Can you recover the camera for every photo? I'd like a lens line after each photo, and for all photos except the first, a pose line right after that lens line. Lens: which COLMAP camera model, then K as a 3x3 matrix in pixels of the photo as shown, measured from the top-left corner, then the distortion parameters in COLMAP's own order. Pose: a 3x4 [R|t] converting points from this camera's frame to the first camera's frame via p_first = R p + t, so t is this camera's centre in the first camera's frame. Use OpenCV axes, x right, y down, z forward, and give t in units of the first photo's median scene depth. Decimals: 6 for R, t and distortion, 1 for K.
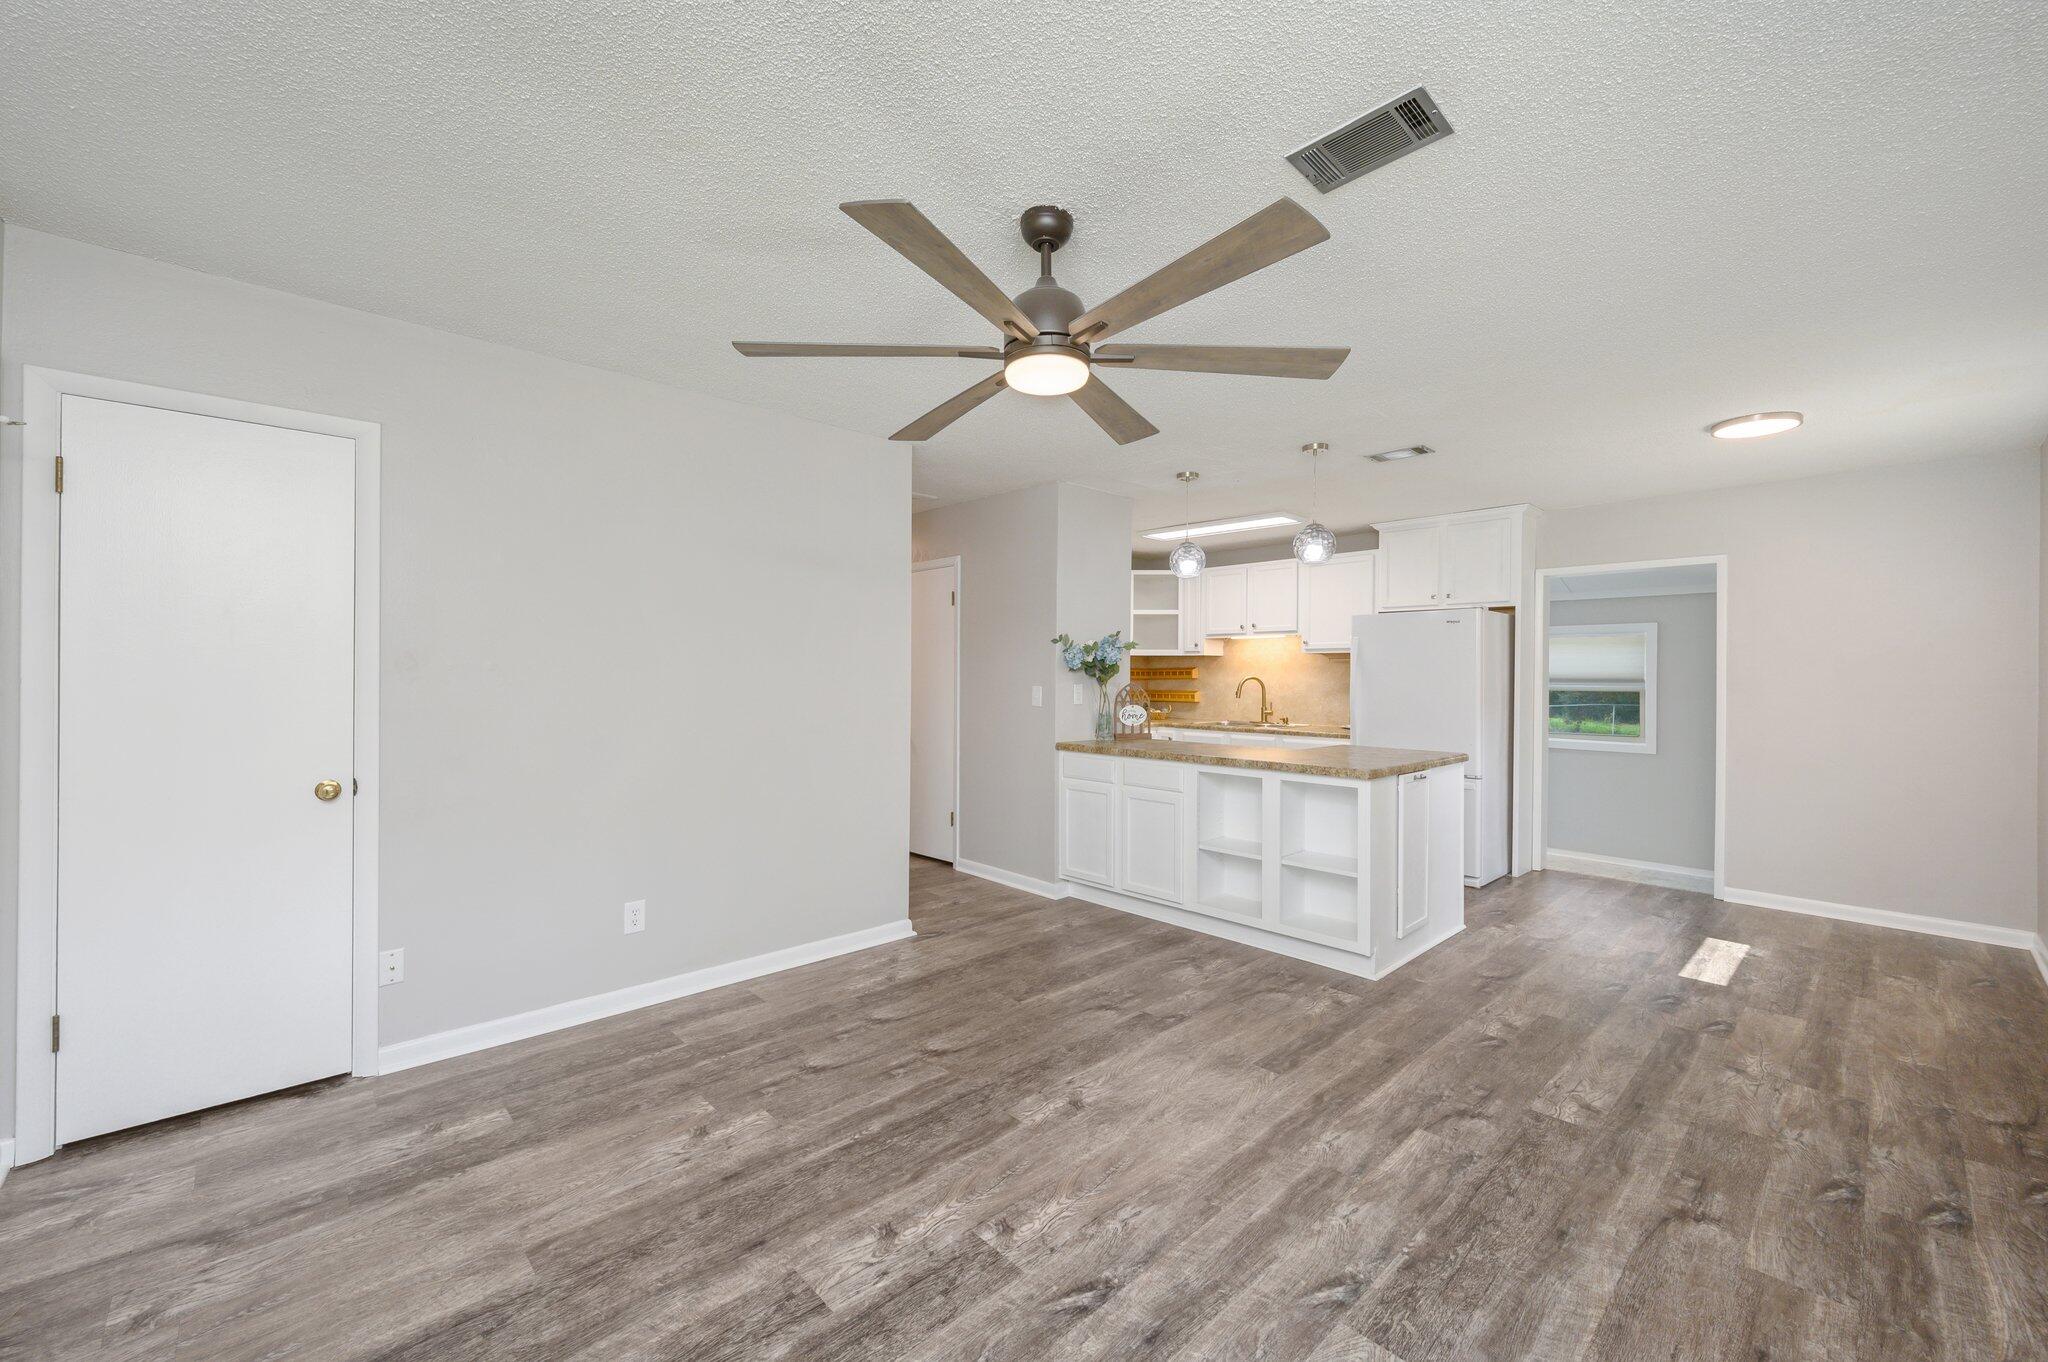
lens RADIAL K [[815.2, 0, 1020.2], [0, 815.2, 681.3], [0, 0, 1]] dist [0.001657, 0.000400]
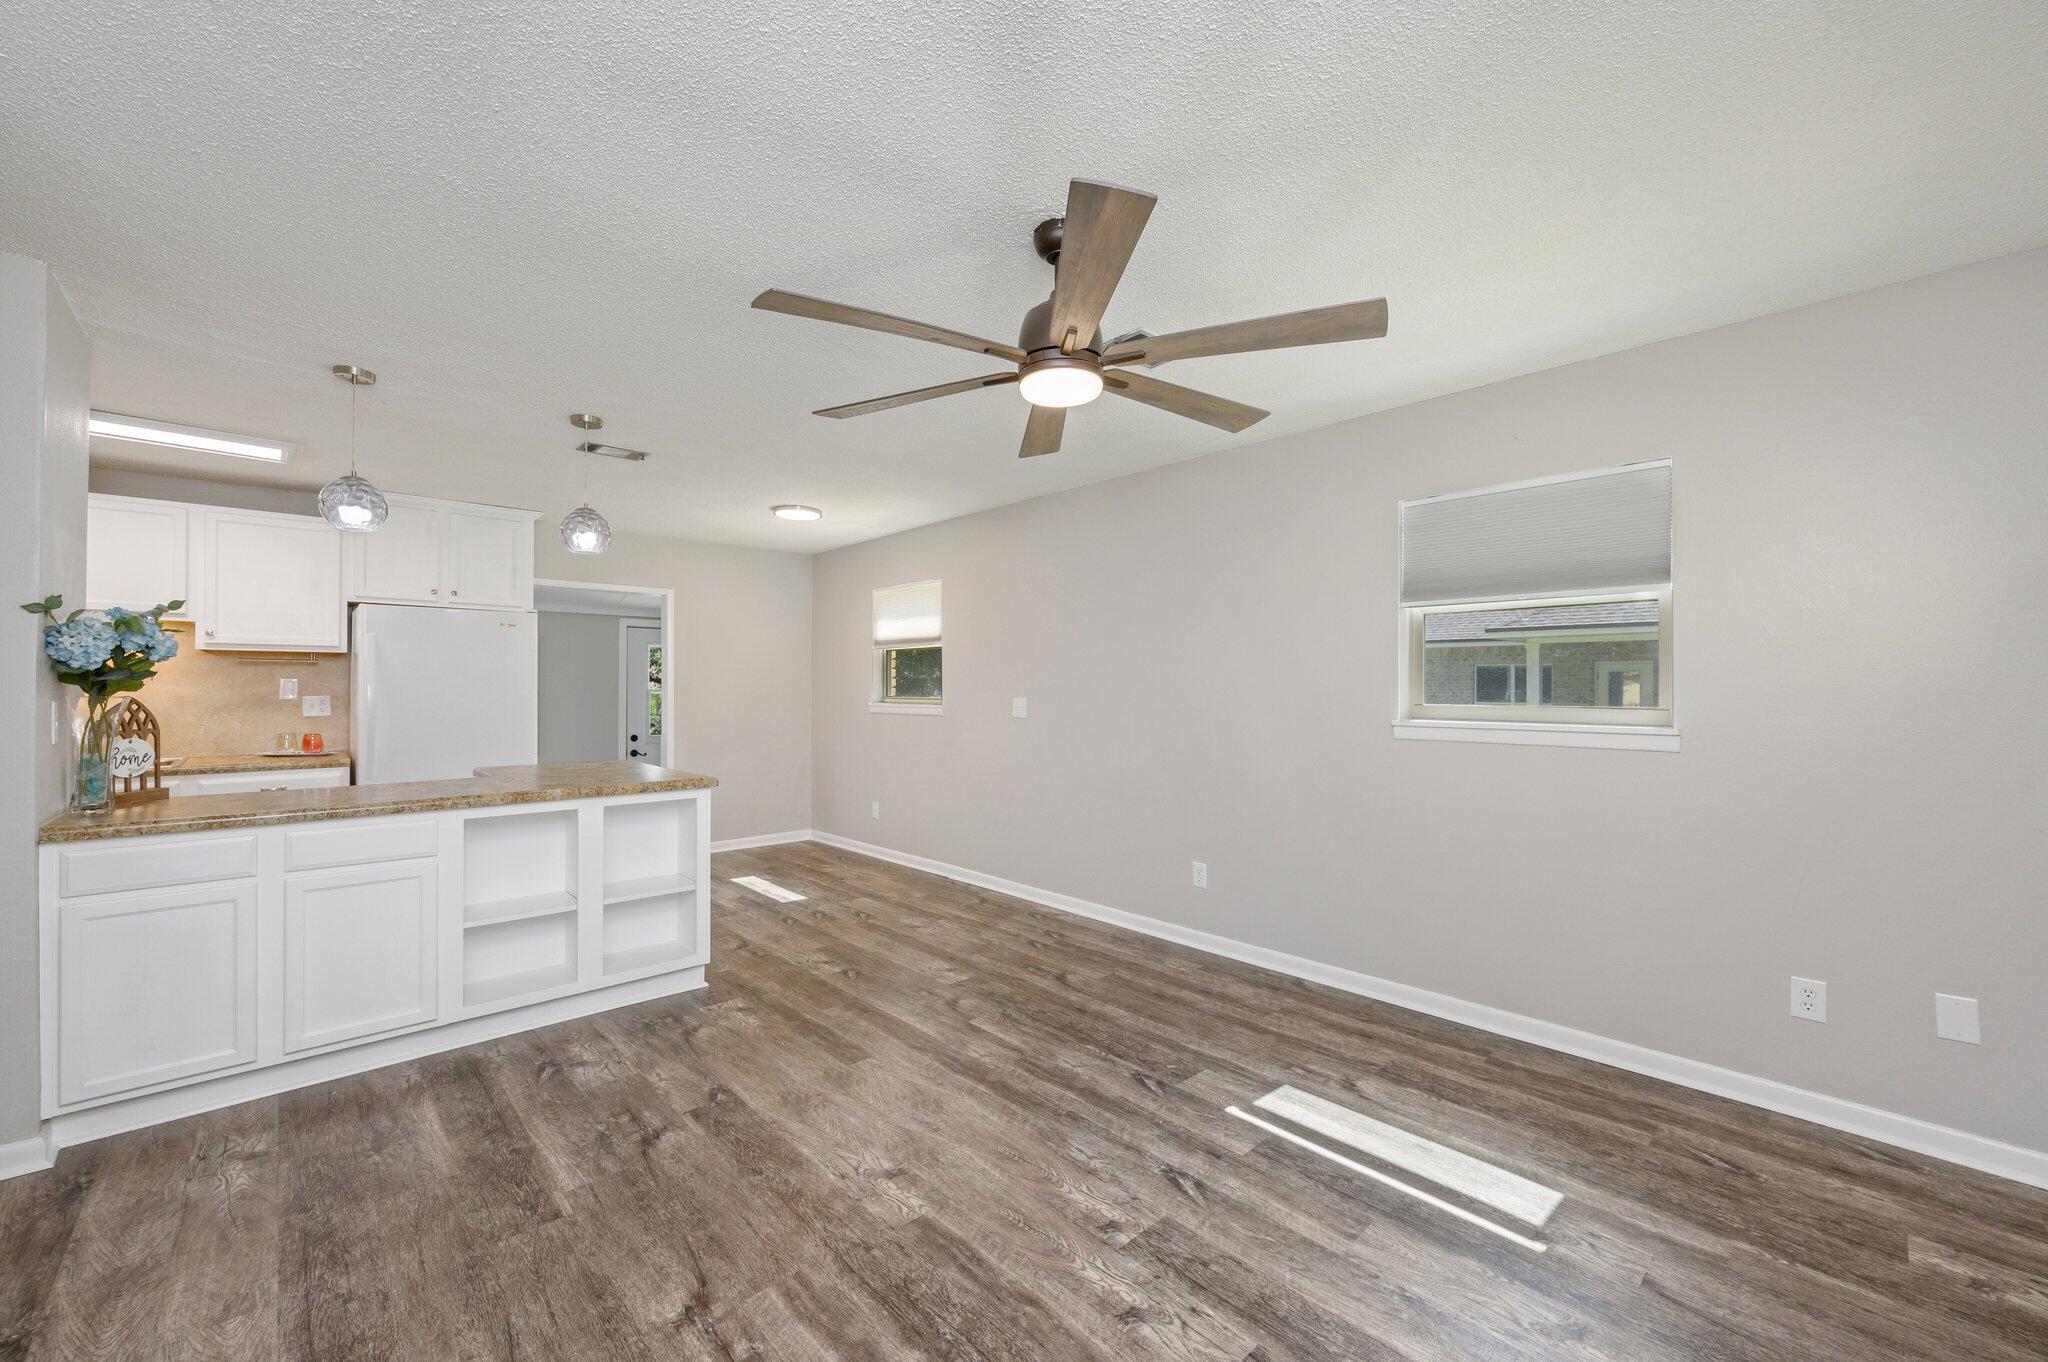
lens RADIAL K [[815.2, 0, 1020.2], [0, 815.2, 681.3], [0, 0, 1]] dist [0.001657, 0.000400]
pose [[0.004504, 0.001510, 0.999989, -0.746914], [0.006286, 0.999979, -0.001539, -0.006941], [-0.999970, 0.006293, 0.004494, 0.793963]]
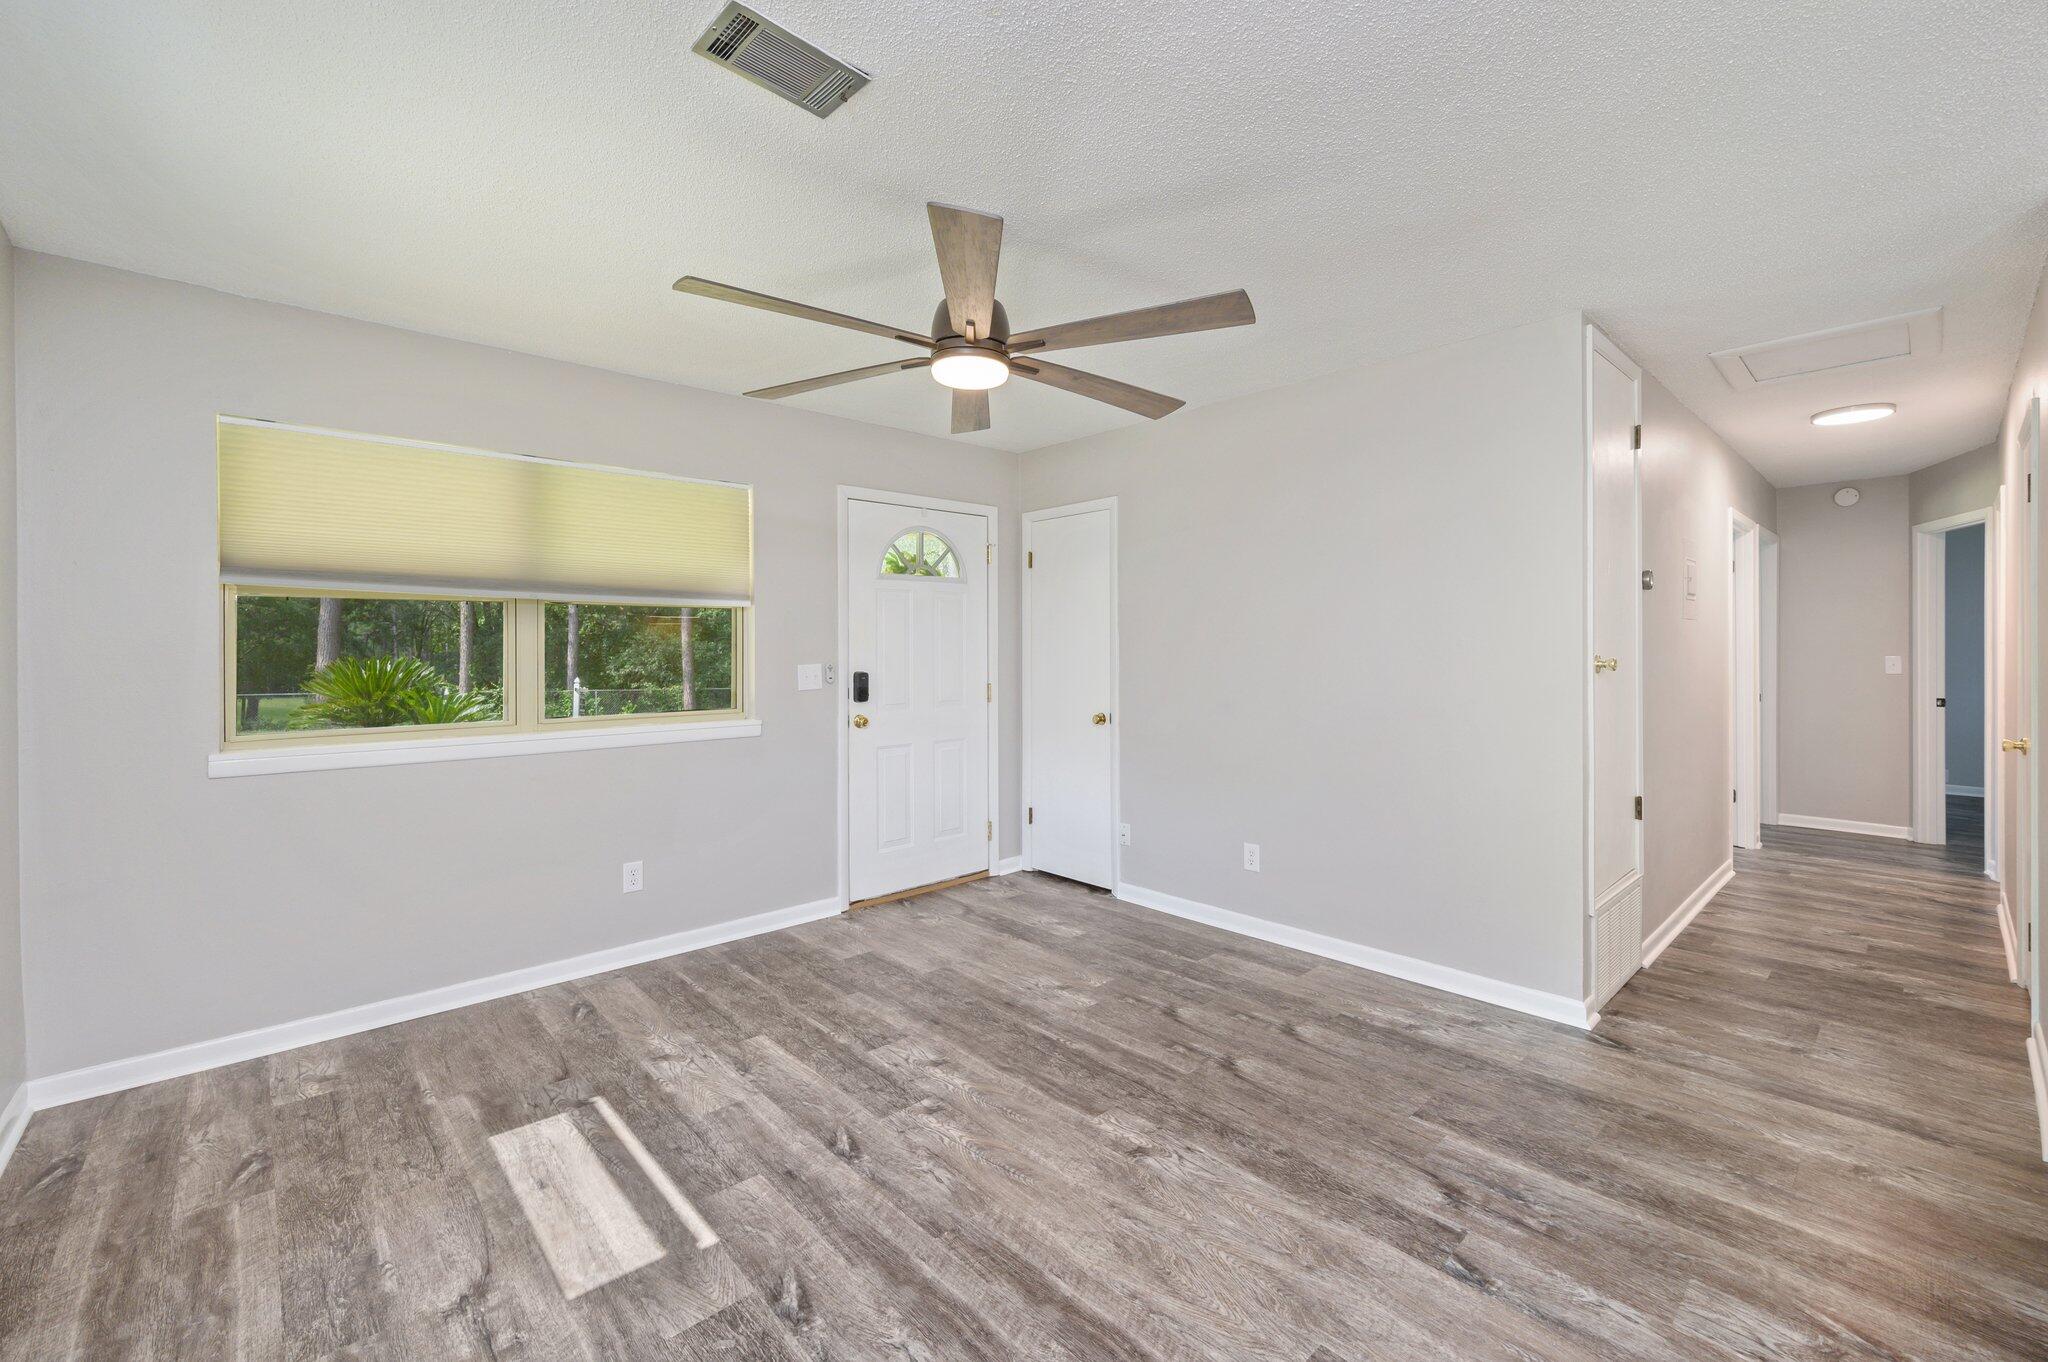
lens RADIAL K [[843.3, 0, 1025.6], [0, 843.3, 650.9], [0, 0, 1]] dist [-0.001221, -0.000097]
pose [[-0.003969, -0.003775, -0.999985, 0.877840], [-0.002341, 0.999990, -0.003766, 0.000680], [0.999989, 0.002326, -0.003978, 0.819225]]
